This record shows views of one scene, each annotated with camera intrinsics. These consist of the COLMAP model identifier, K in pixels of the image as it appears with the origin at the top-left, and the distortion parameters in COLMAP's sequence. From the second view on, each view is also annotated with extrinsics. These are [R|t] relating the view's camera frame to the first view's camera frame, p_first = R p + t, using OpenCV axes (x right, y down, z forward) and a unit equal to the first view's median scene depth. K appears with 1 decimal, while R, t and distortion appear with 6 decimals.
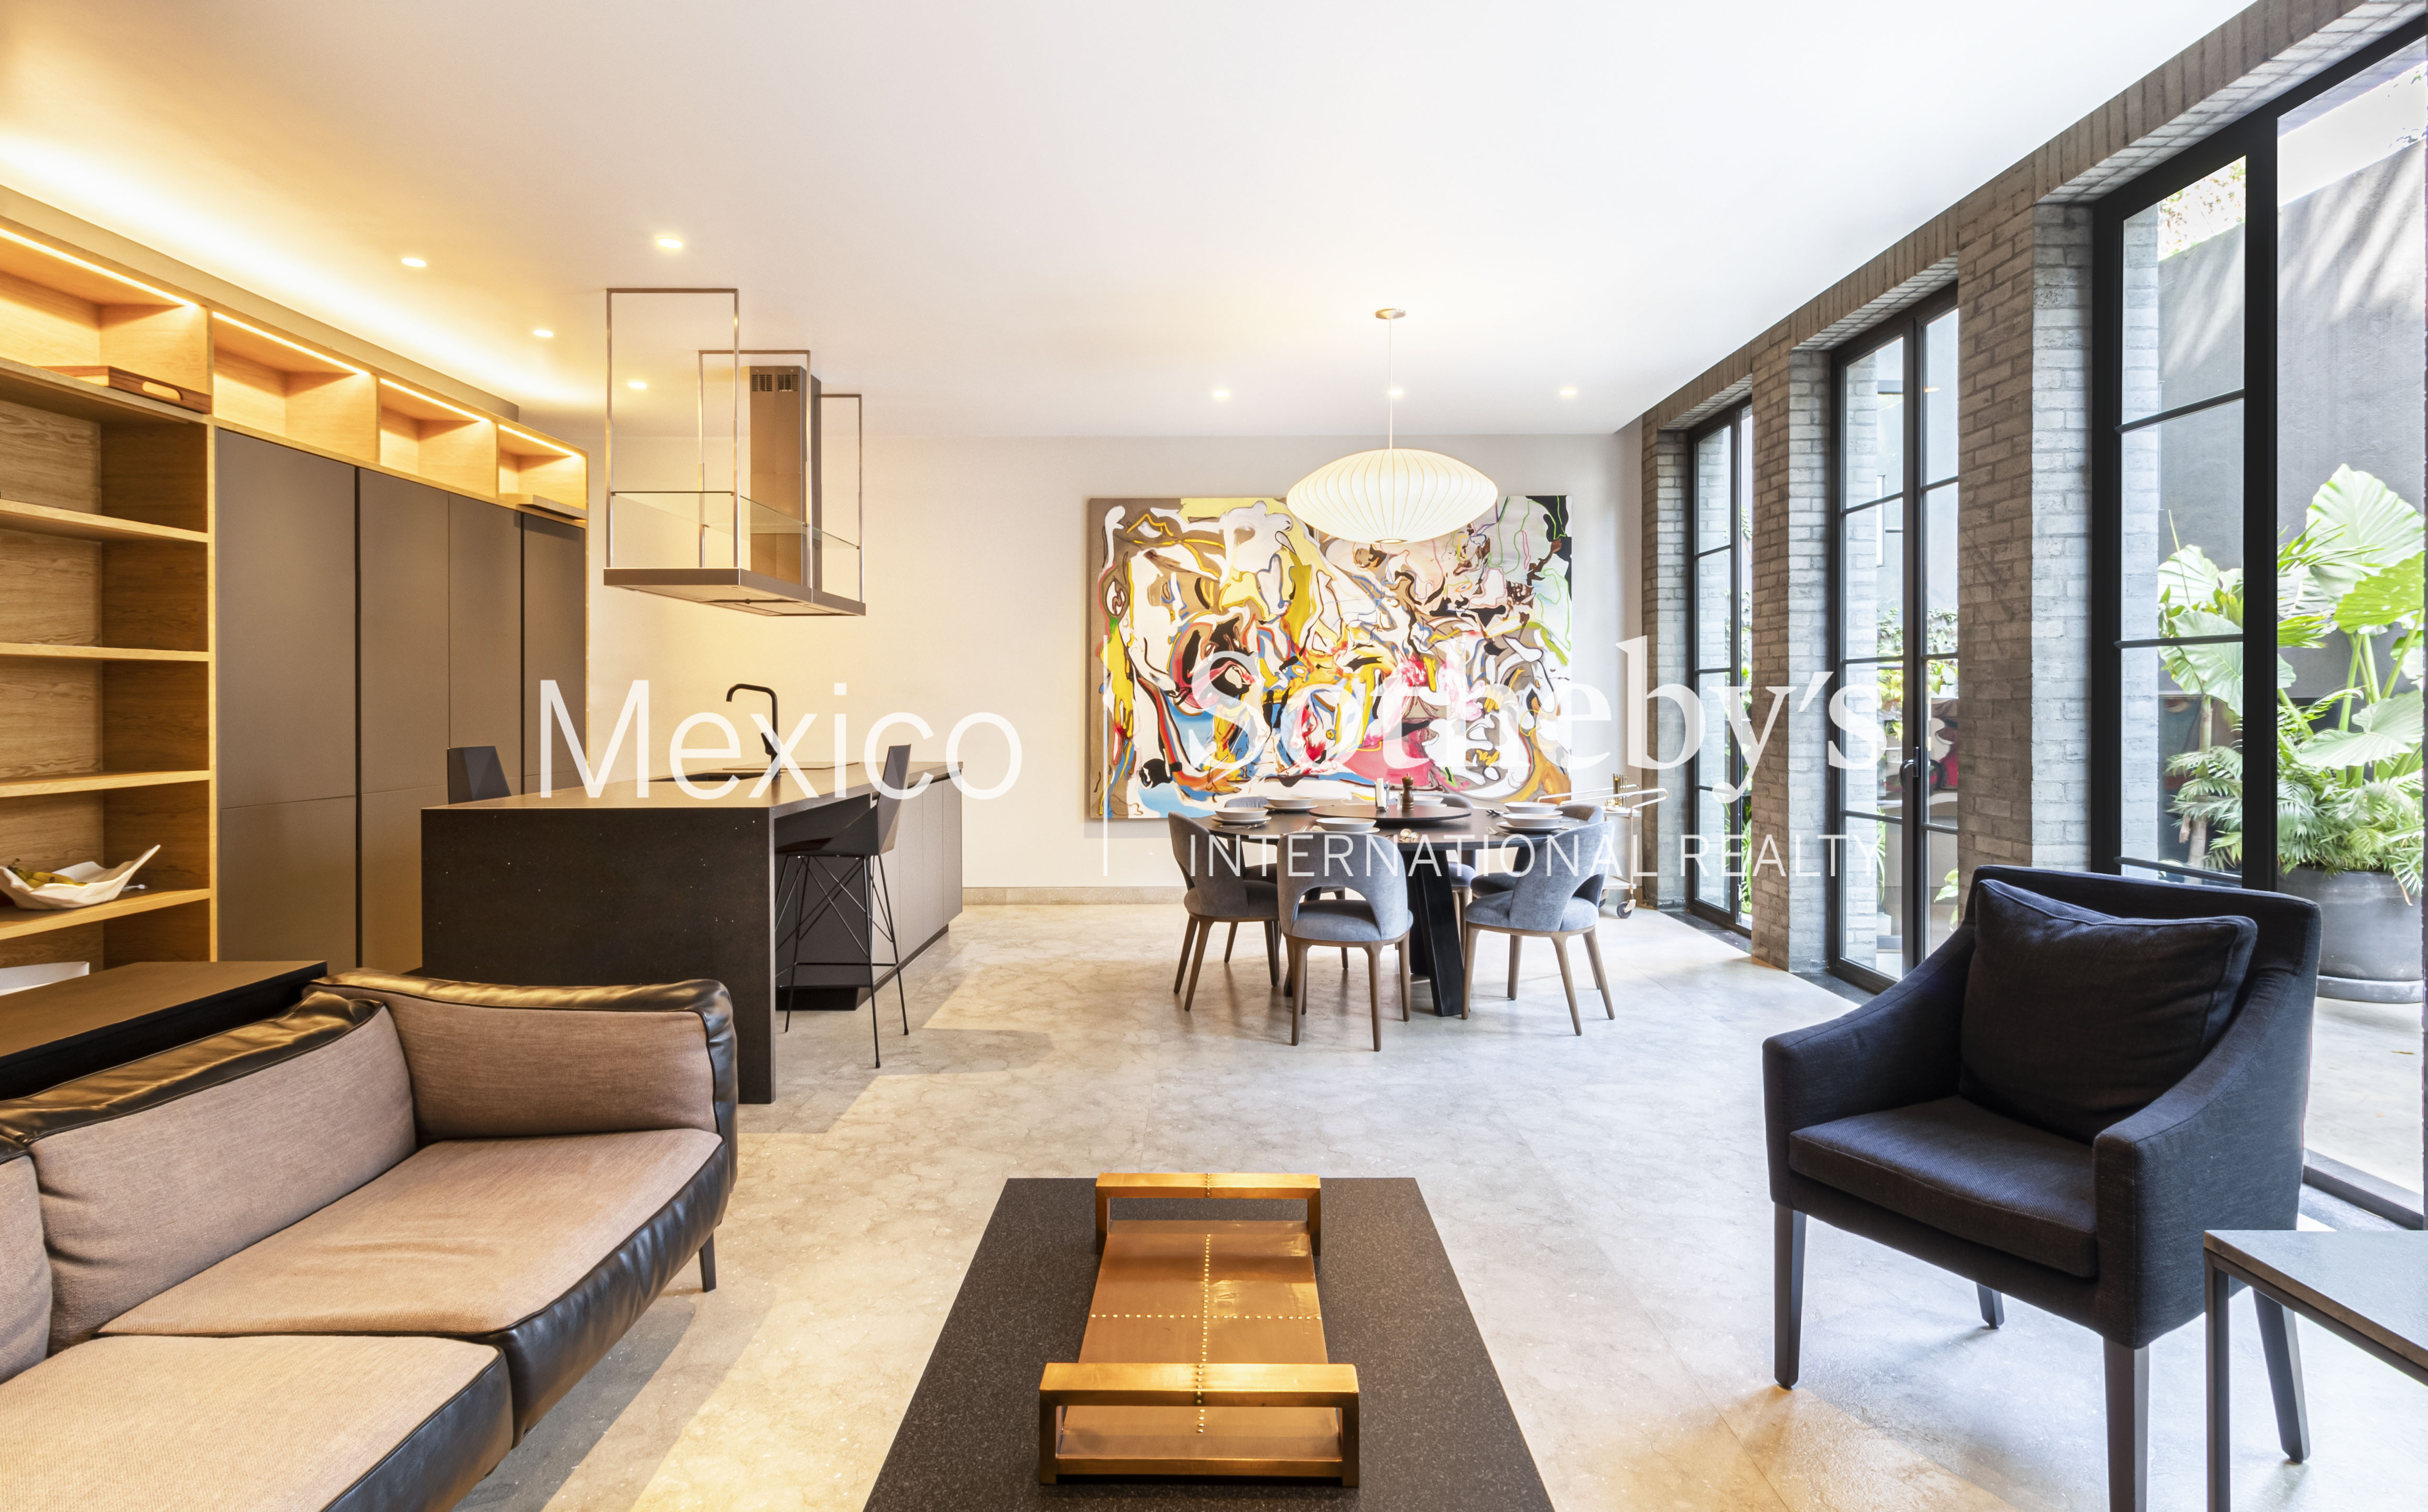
lens RADIAL K [[1246.2, 0, 1219.2], [0, 1246.2, 715.4], [0, 0, 1]] dist [0.000874, -0.000030]
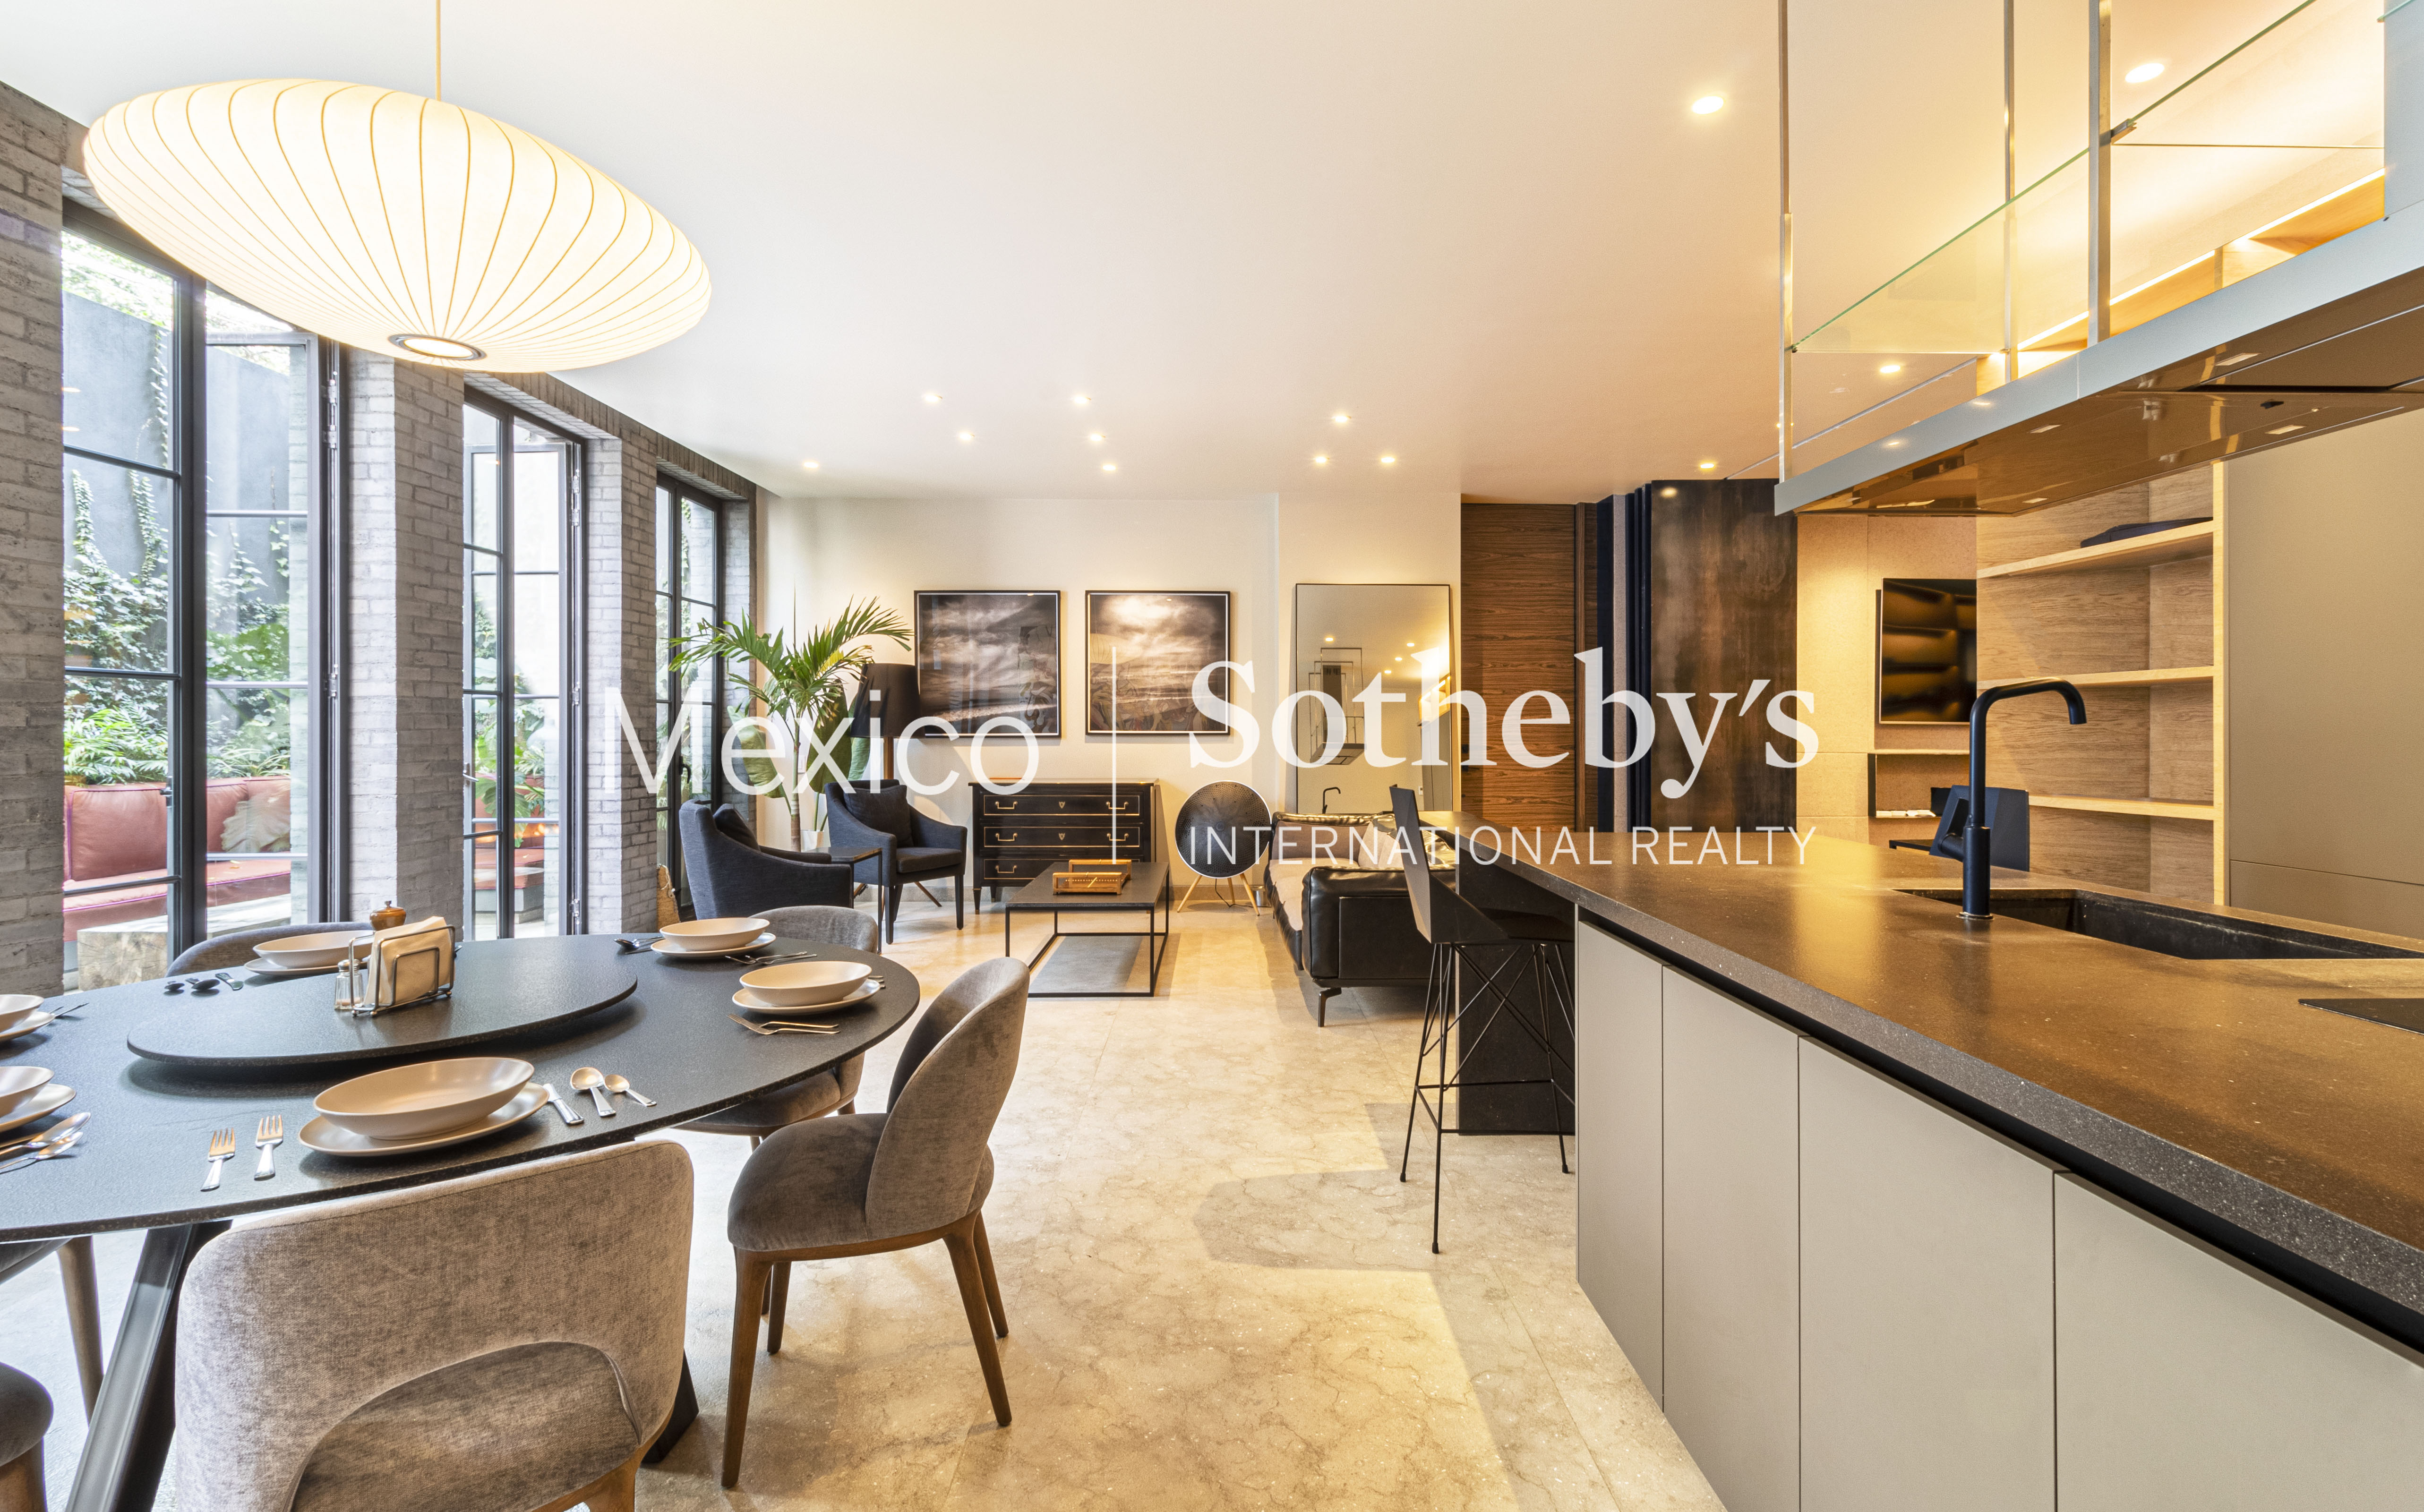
lens RADIAL K [[1133.6, 0, 1250.4], [0, 1133.6, 725.8], [0, 0, 1]] dist [0.002215, 0.000875]
pose [[-0.999718, 0.001862, -0.023673, -0.088470], [0.001680, 0.999969, 0.007709, -0.009733], [0.023686, 0.007667, -0.999690, 0.963039]]
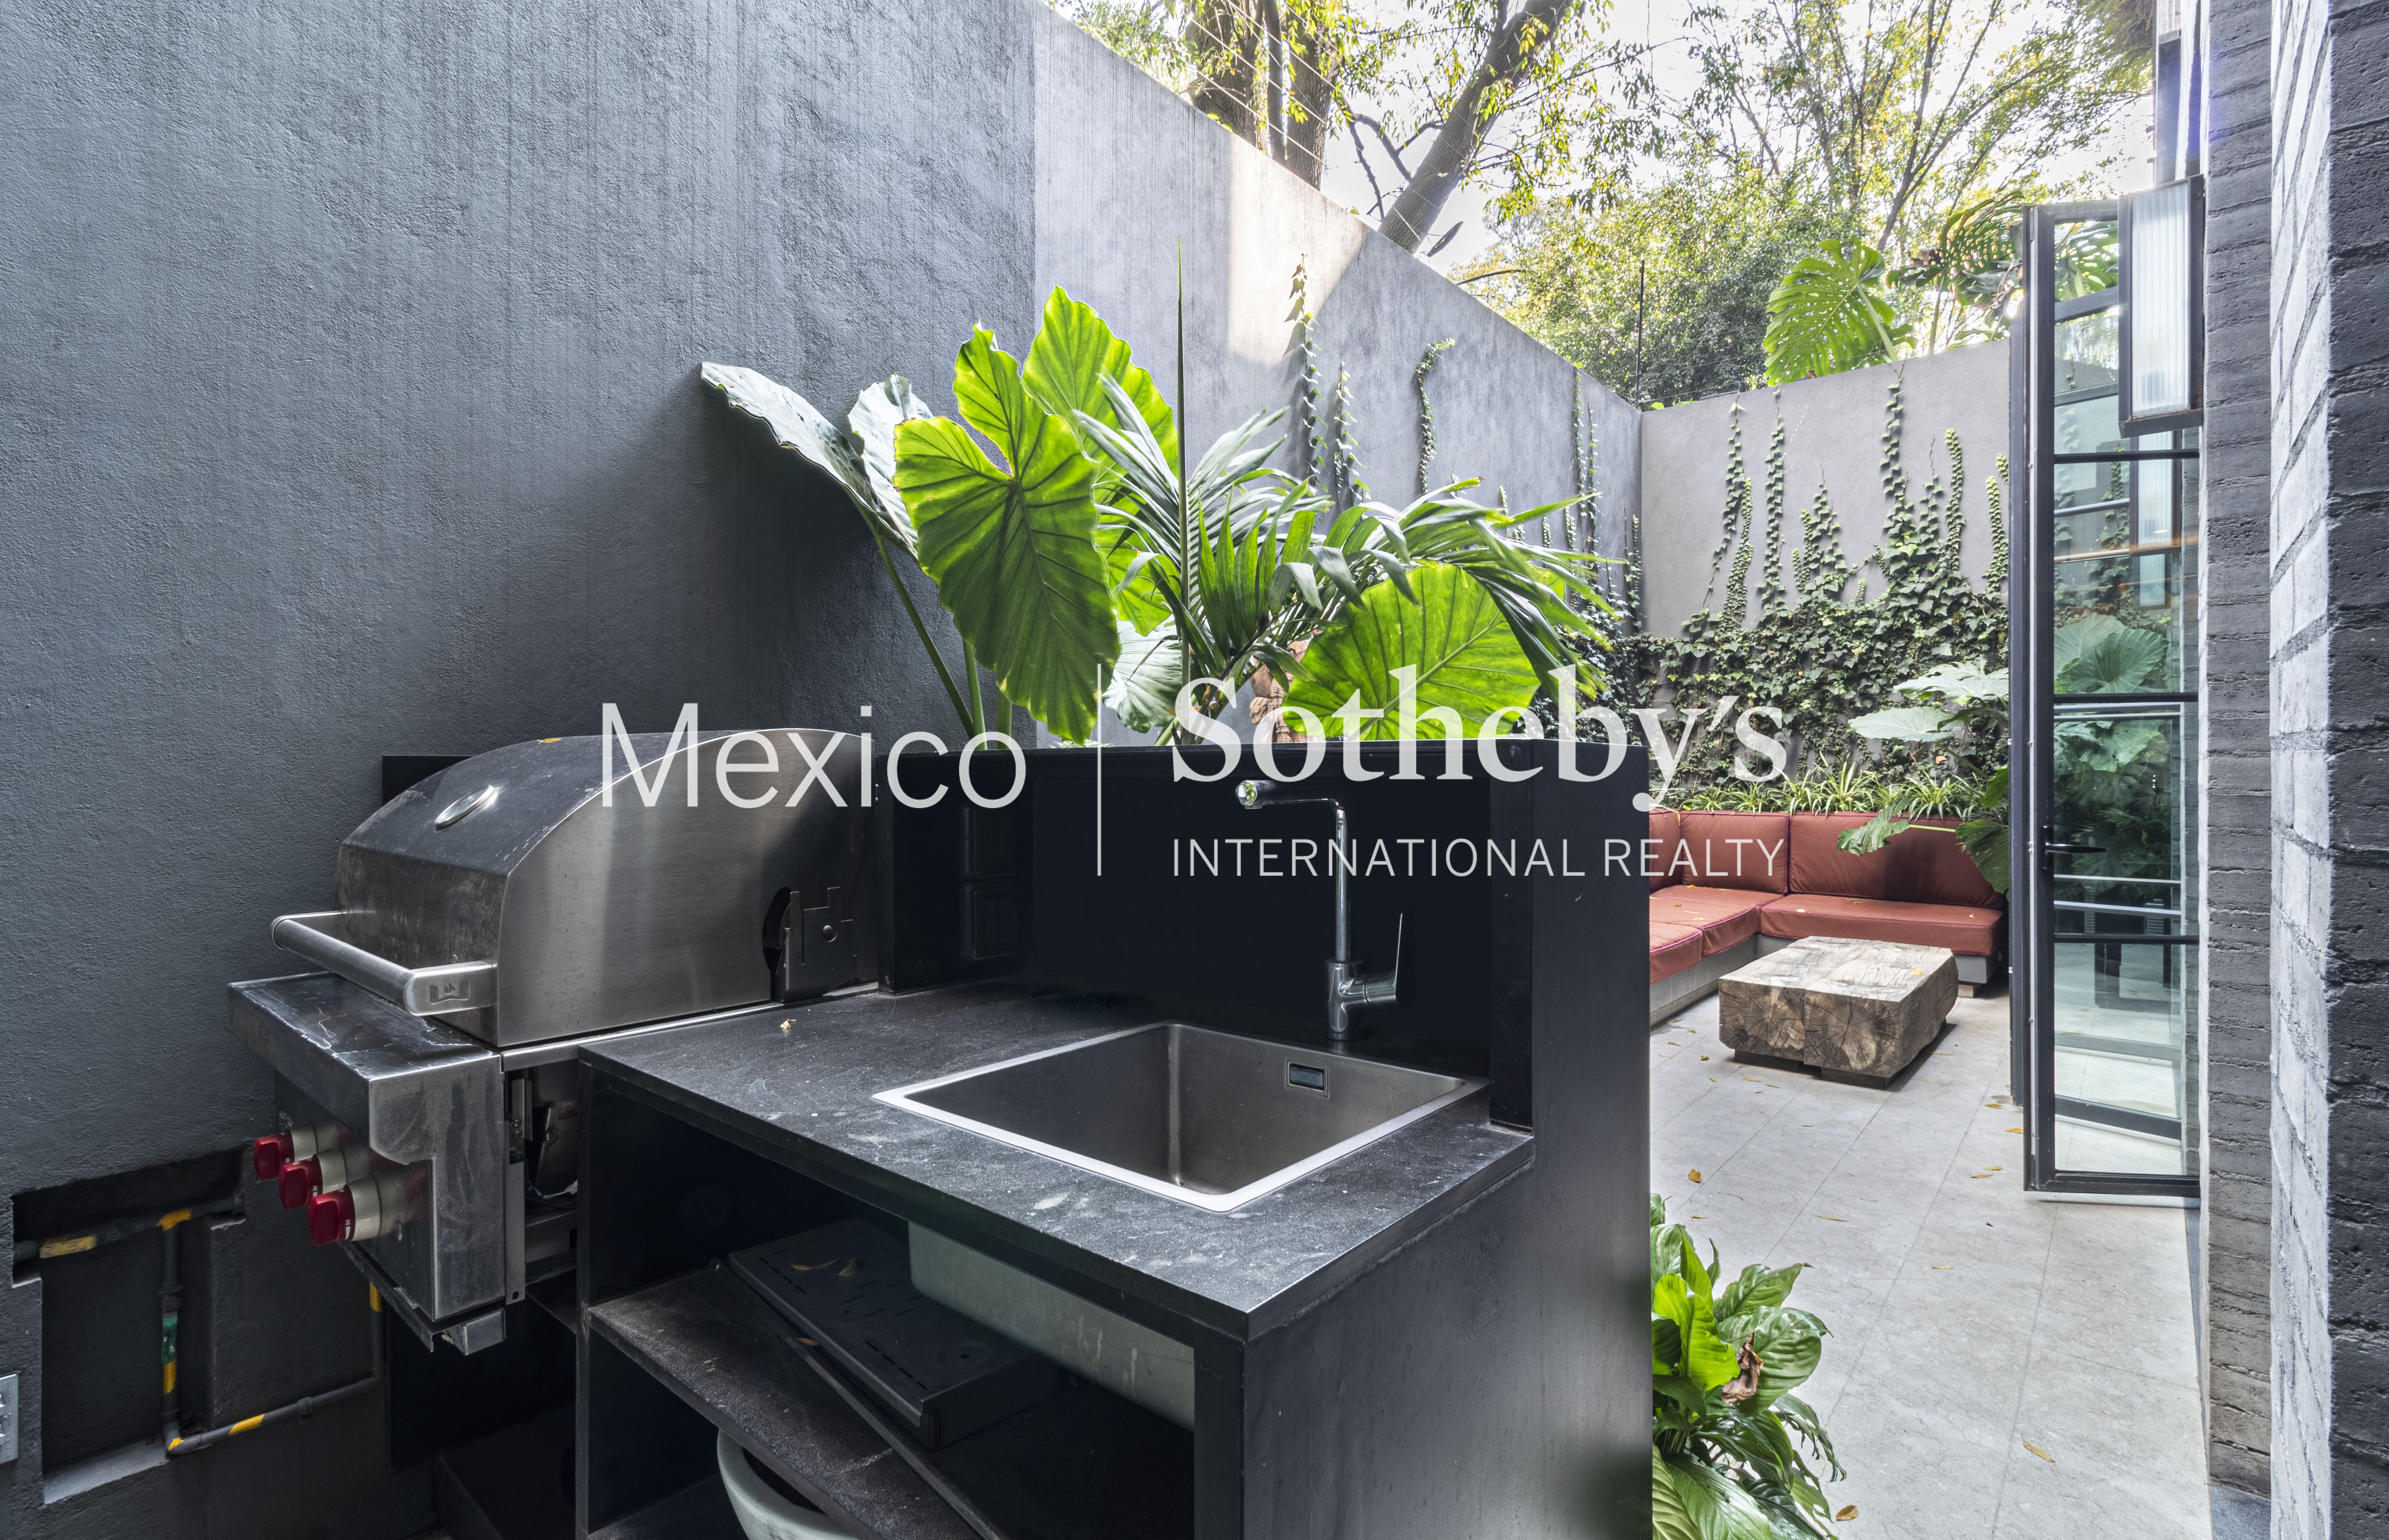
lens RADIAL K [[1127.5, 0, 1195.0], [0, 1127.5, 763.5], [0, 0, 1]] dist [-0.001883, 0.001348]
pose [[-0.756099, 0.003448, 0.654448, 0.398248], [0.010007, 0.999930, 0.006293, -0.009992], [-0.654381, 0.011307, -0.756081, 0.933266]]
